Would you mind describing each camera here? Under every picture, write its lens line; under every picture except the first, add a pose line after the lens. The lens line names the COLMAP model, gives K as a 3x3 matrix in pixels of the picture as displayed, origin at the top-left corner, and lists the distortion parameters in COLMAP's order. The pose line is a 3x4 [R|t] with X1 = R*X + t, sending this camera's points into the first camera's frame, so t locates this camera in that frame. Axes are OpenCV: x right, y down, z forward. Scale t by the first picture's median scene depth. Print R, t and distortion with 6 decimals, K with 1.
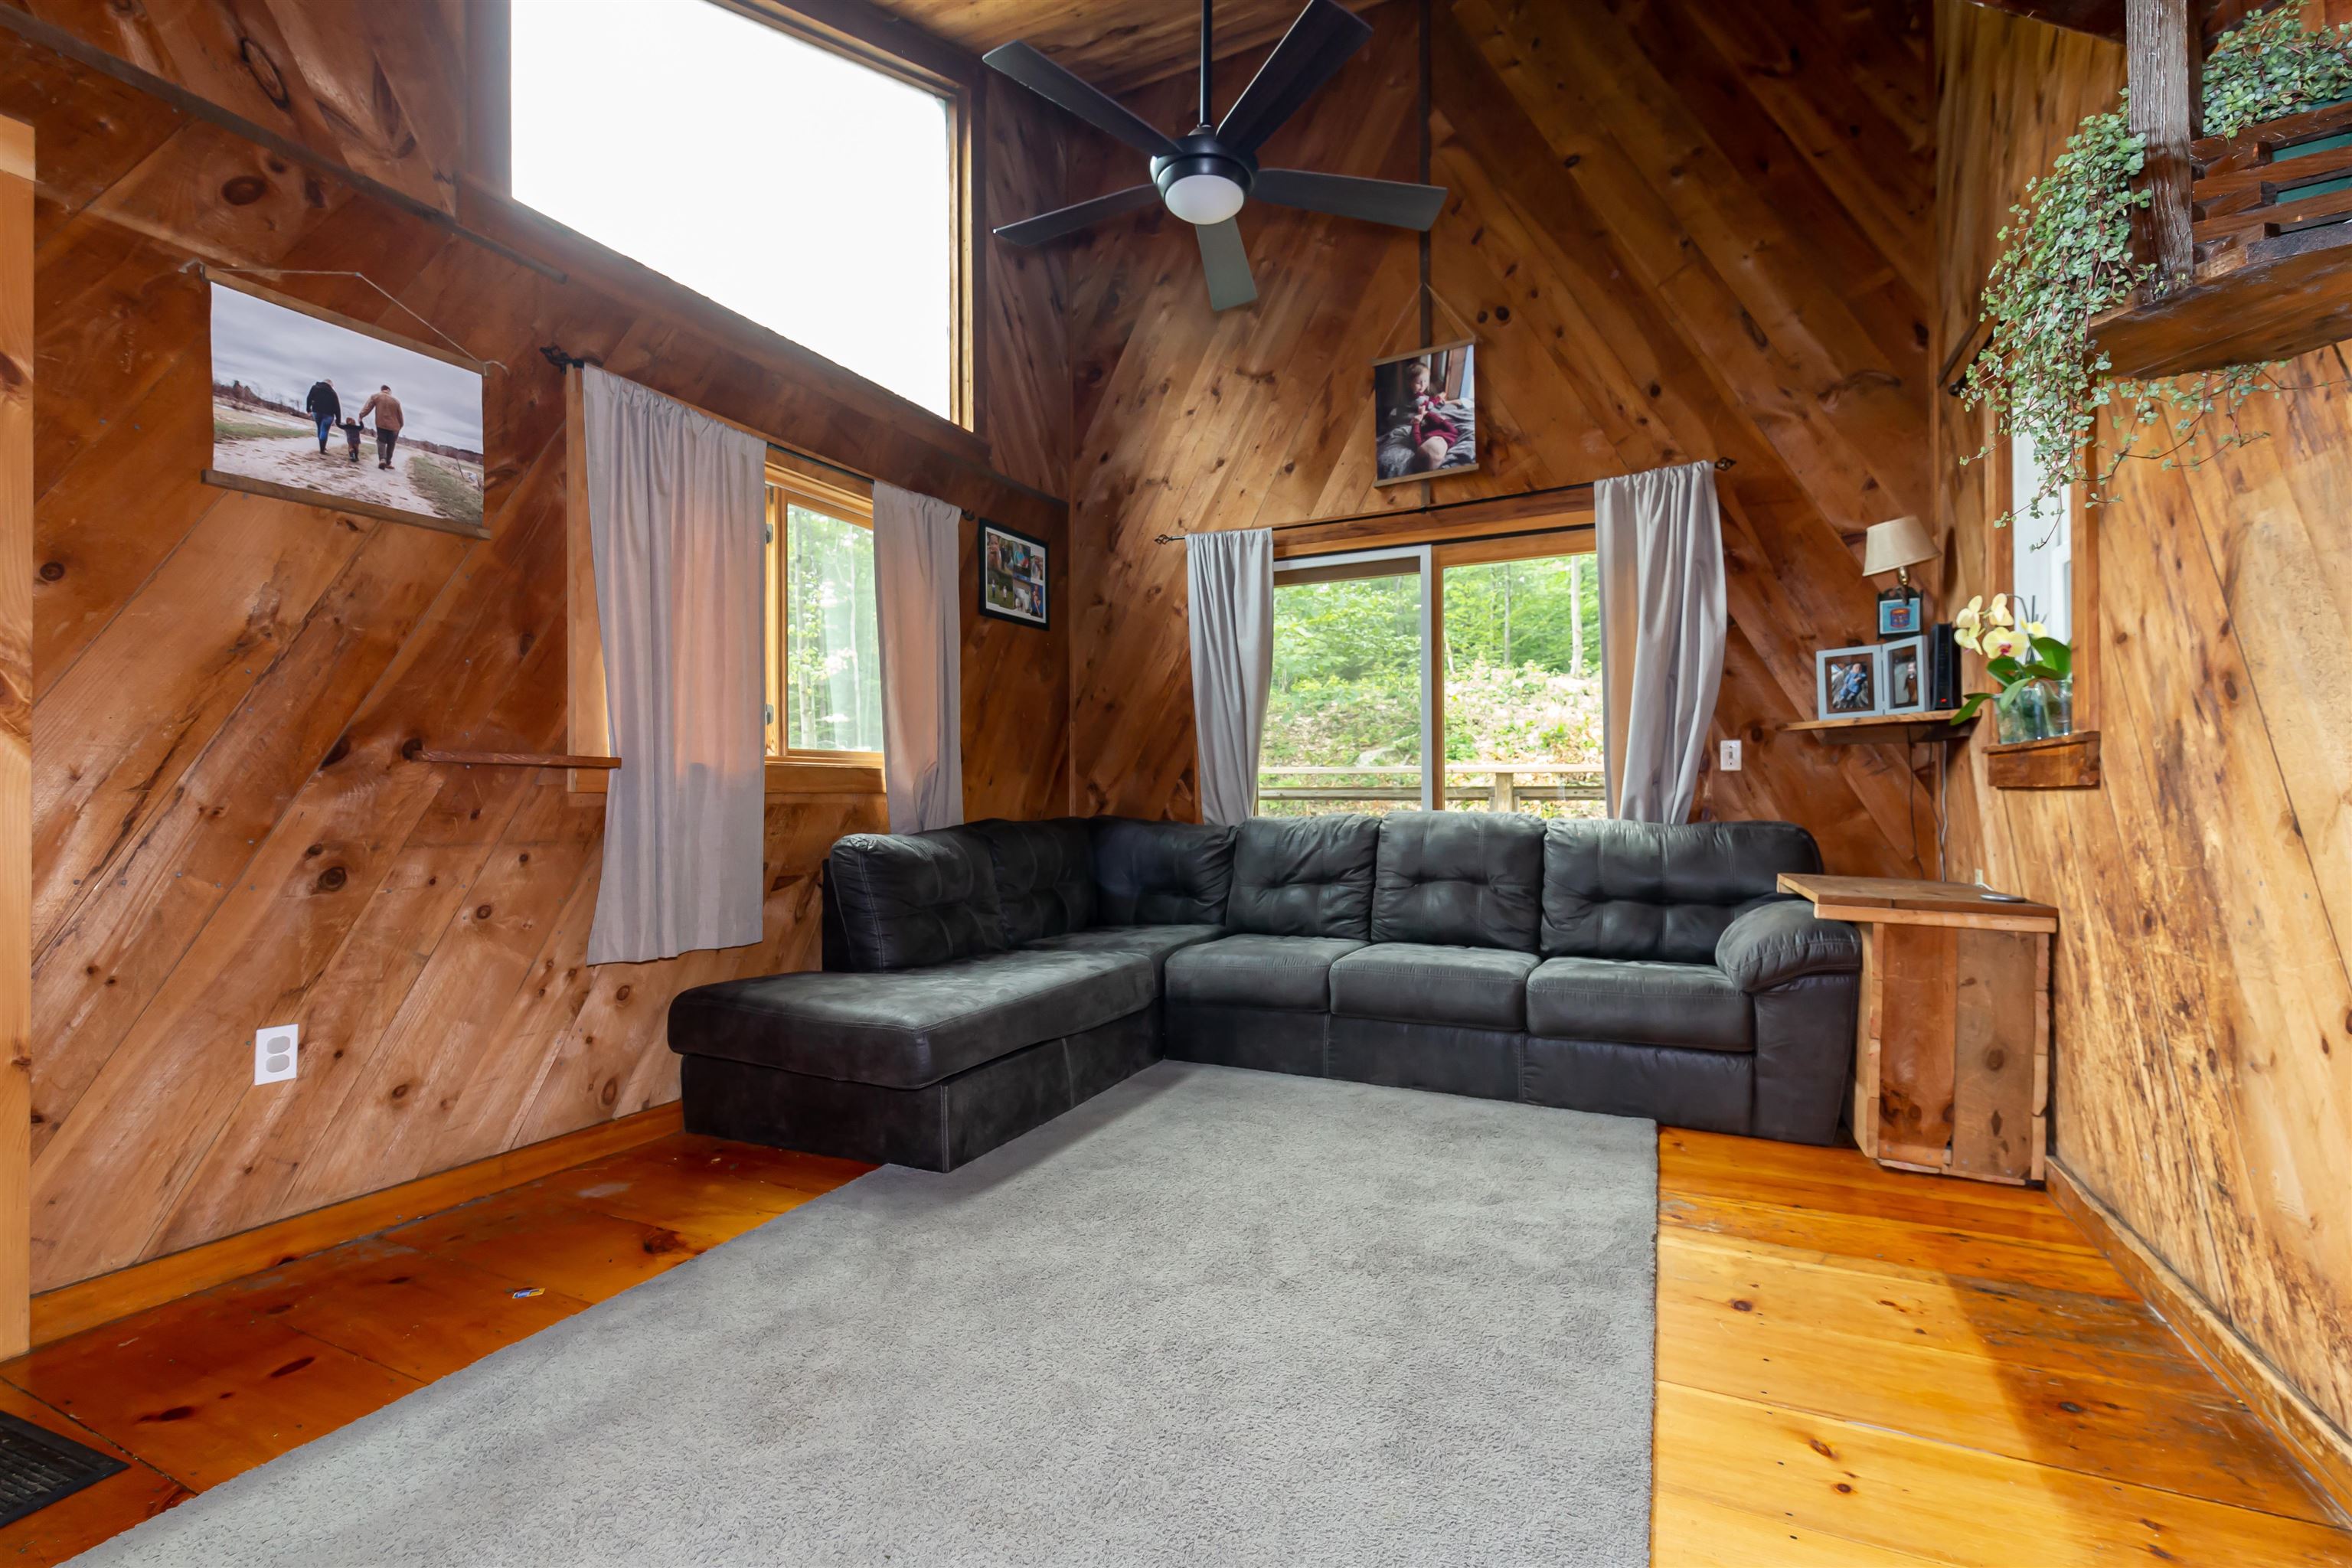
lens RADIAL K [[1009.4, 0, 1176.0], [0, 1009.4, 784.0], [0, 0, 1]] dist [0.000579, -0.000161]
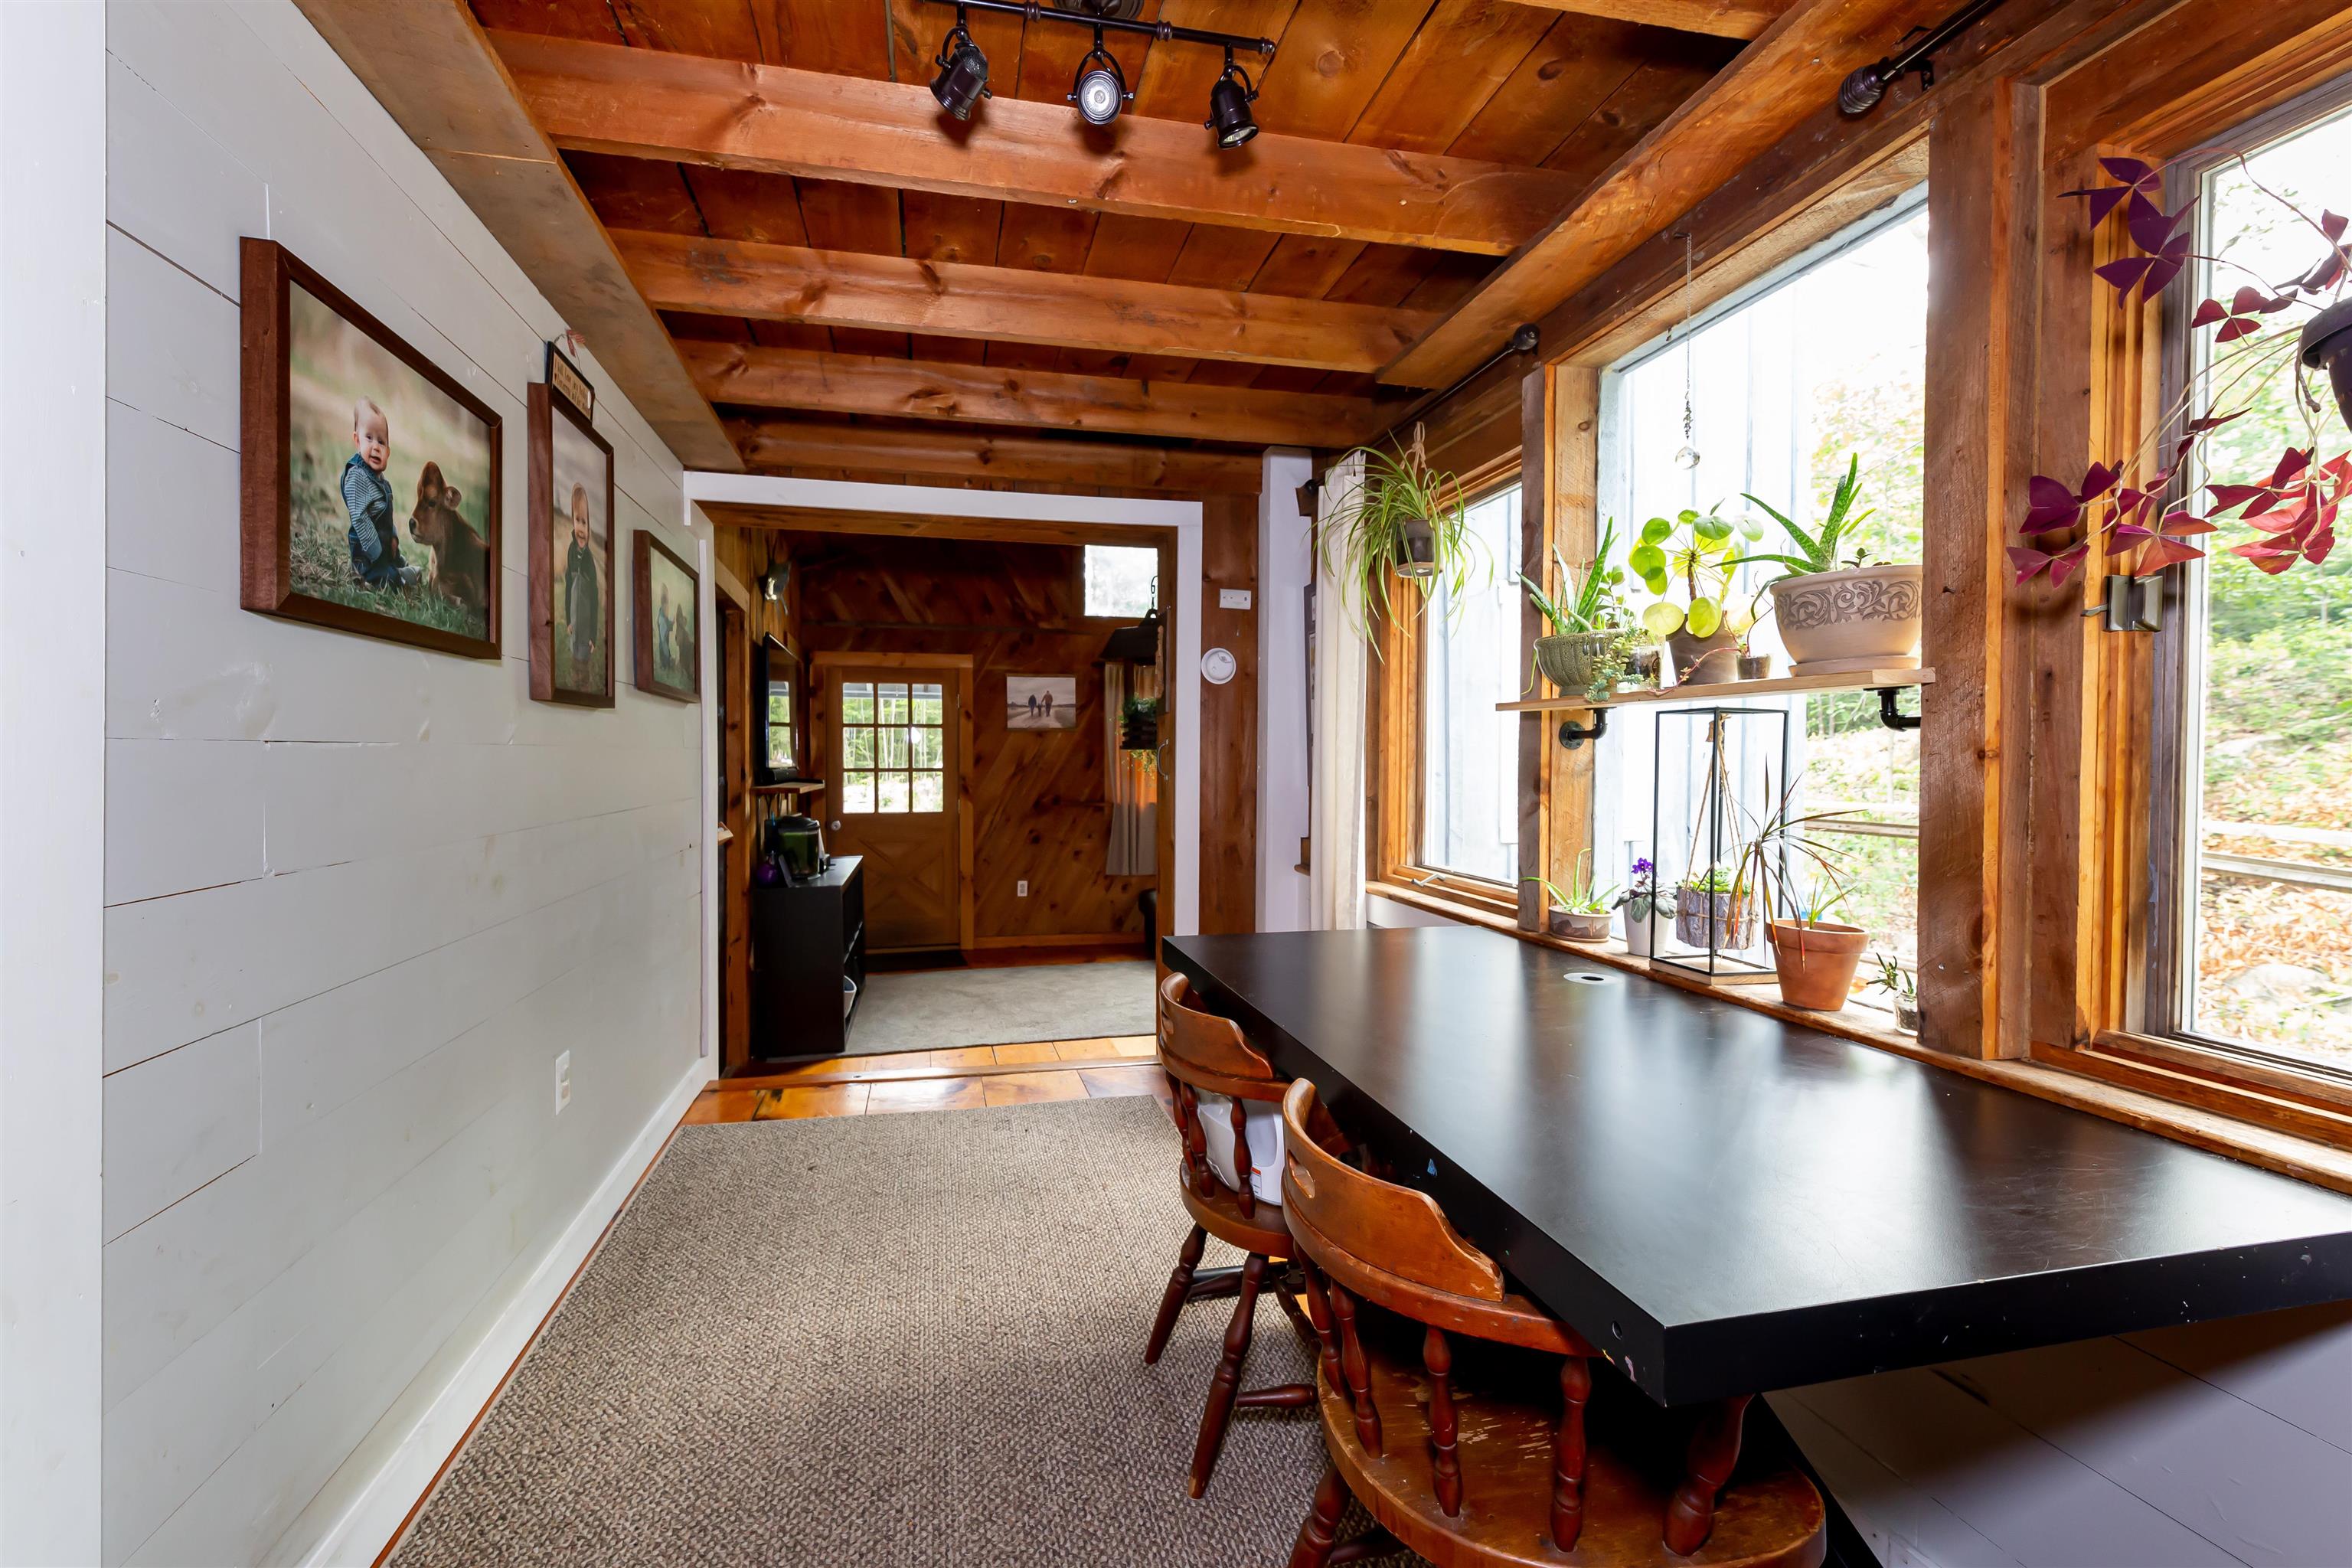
lens RADIAL K [[1005.5, 0, 1160.6], [0, 1005.5, 777.7], [0, 0, 1]] dist [0.002112, -0.000034]
pose [[0.633296, 0.018656, -0.773685, 1.796129], [0.002982, 0.999643, 0.026546, -0.178482], [0.773904, -0.019119, 0.633014, -0.718158]]
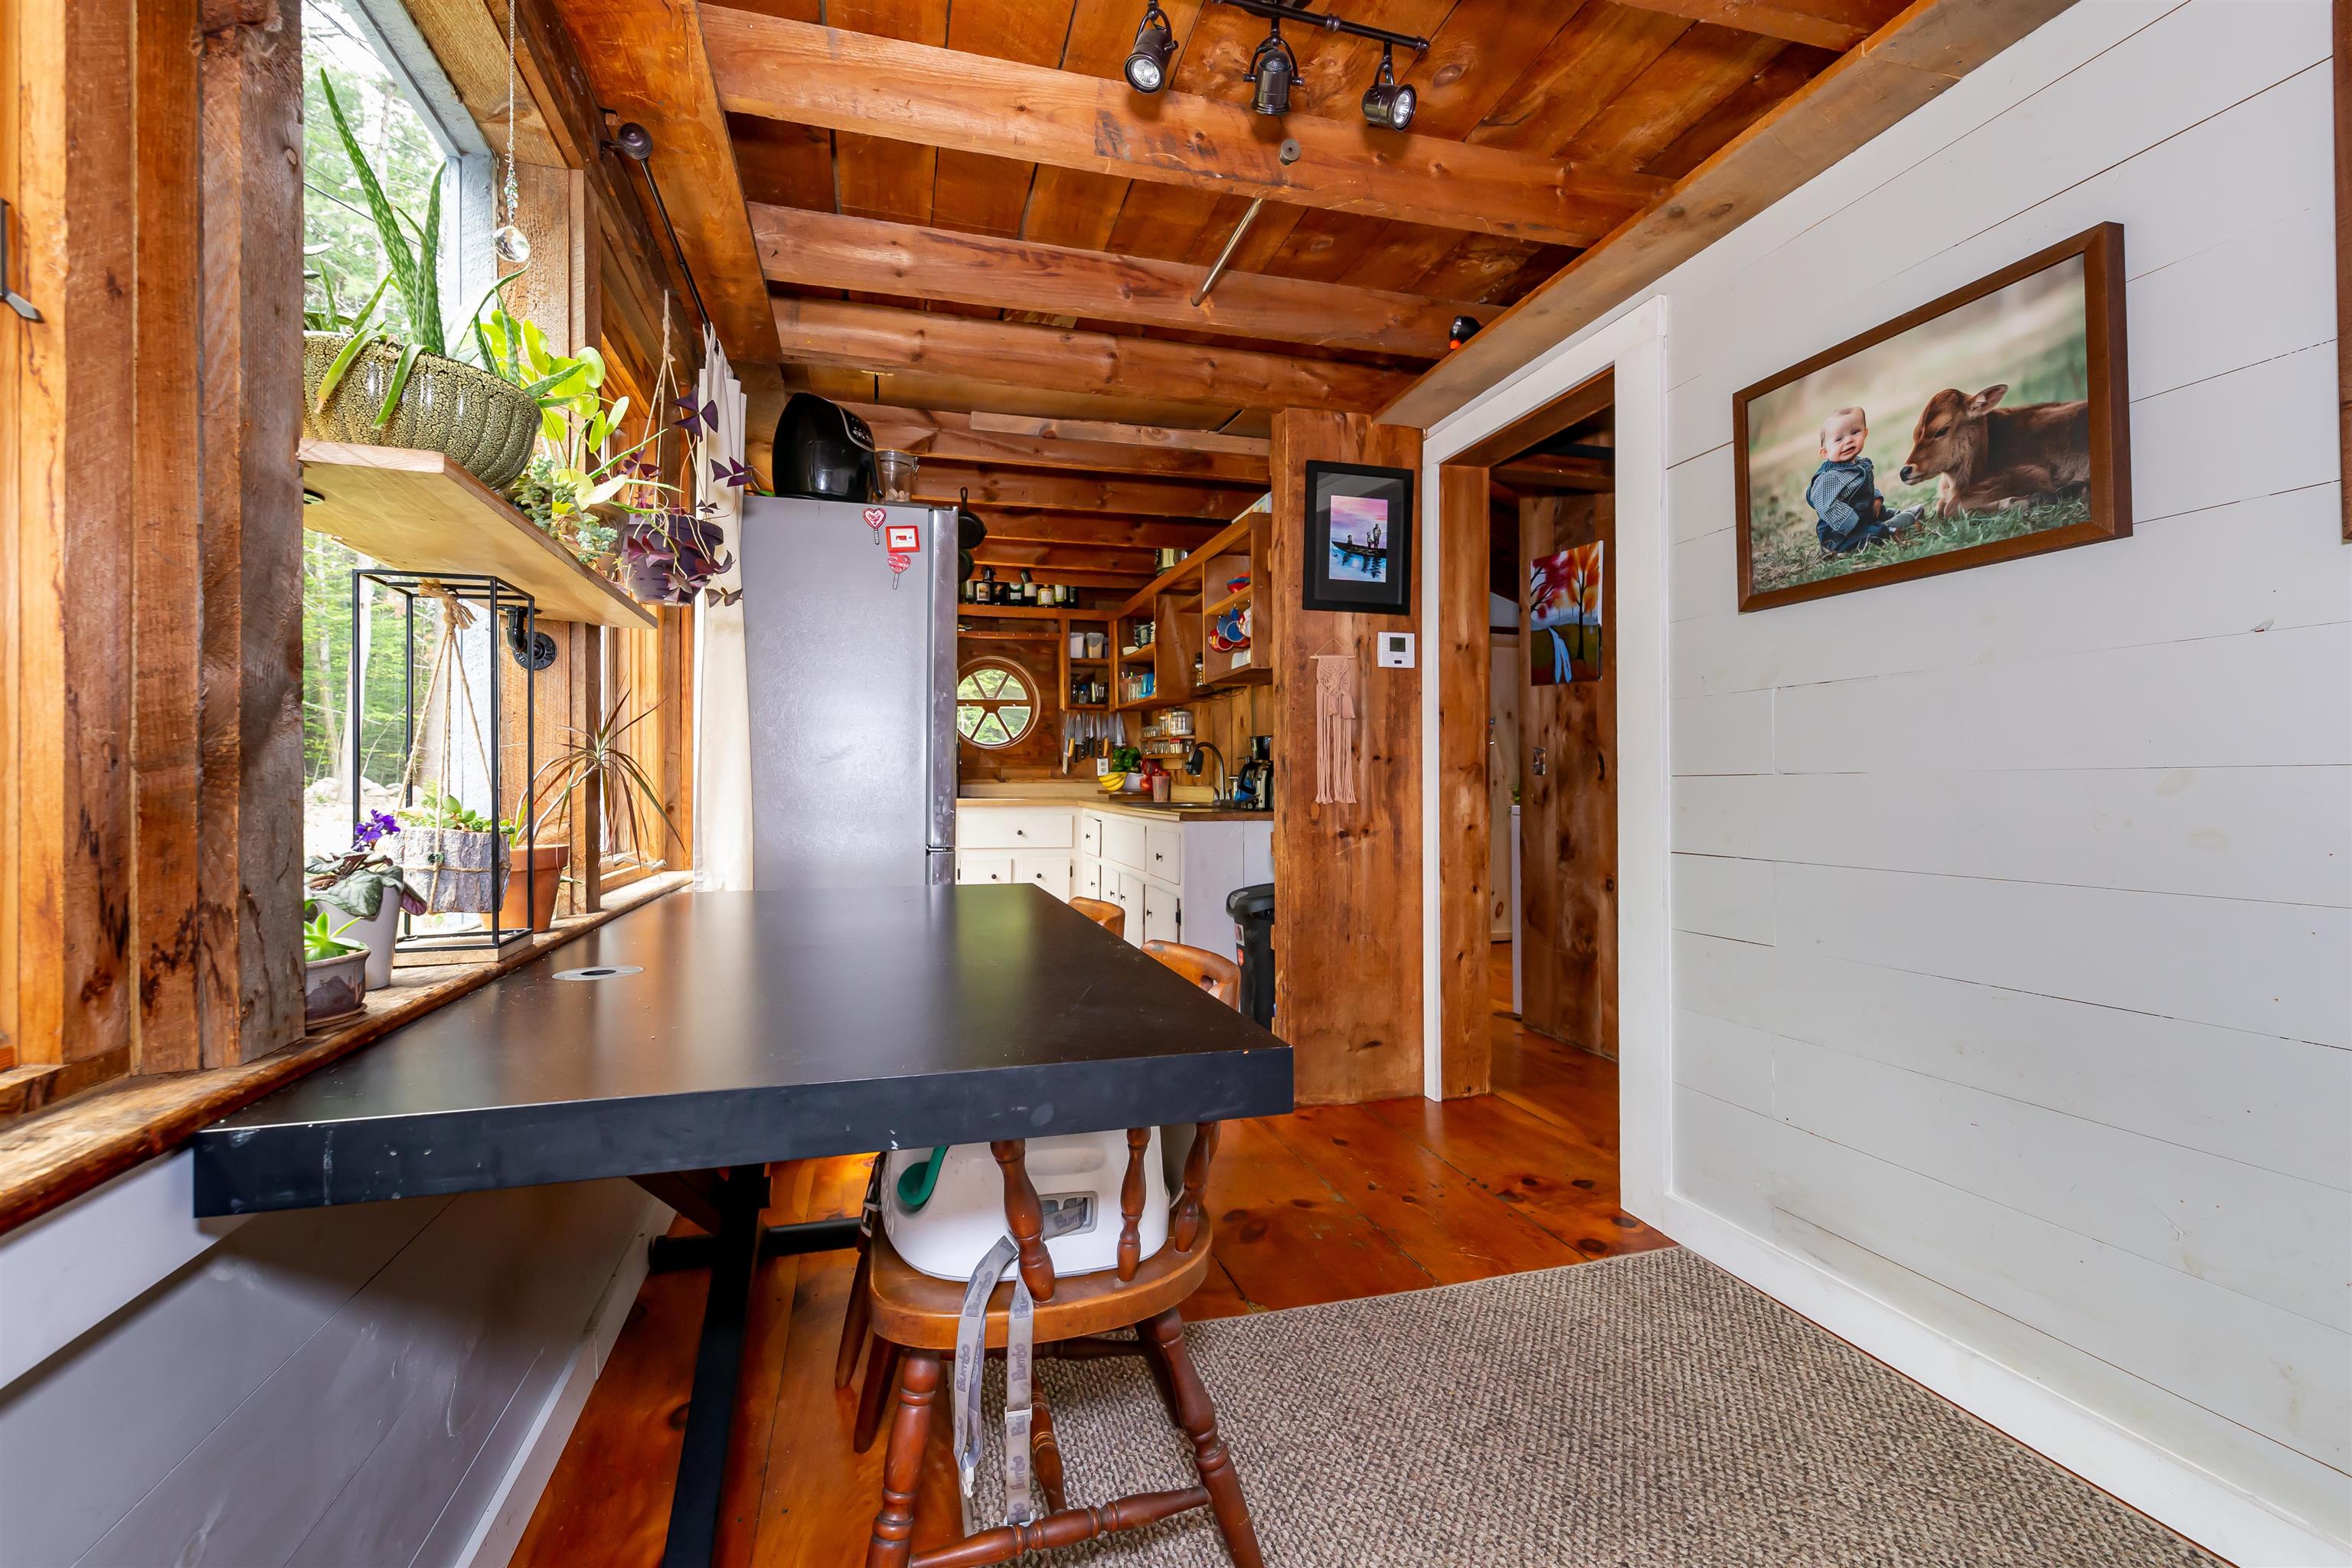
lens RADIAL K [[1028.4, 0, 1168.4], [0, 1028.4, 778.2], [0, 0, 1]] dist [0.001241, -0.001779]
pose [[-0.669955, 0.005575, 0.742381, 0.846338], [-0.003383, 0.999938, -0.010563, -0.103463], [-0.742394, -0.009588, -0.669895, 0.151036]]
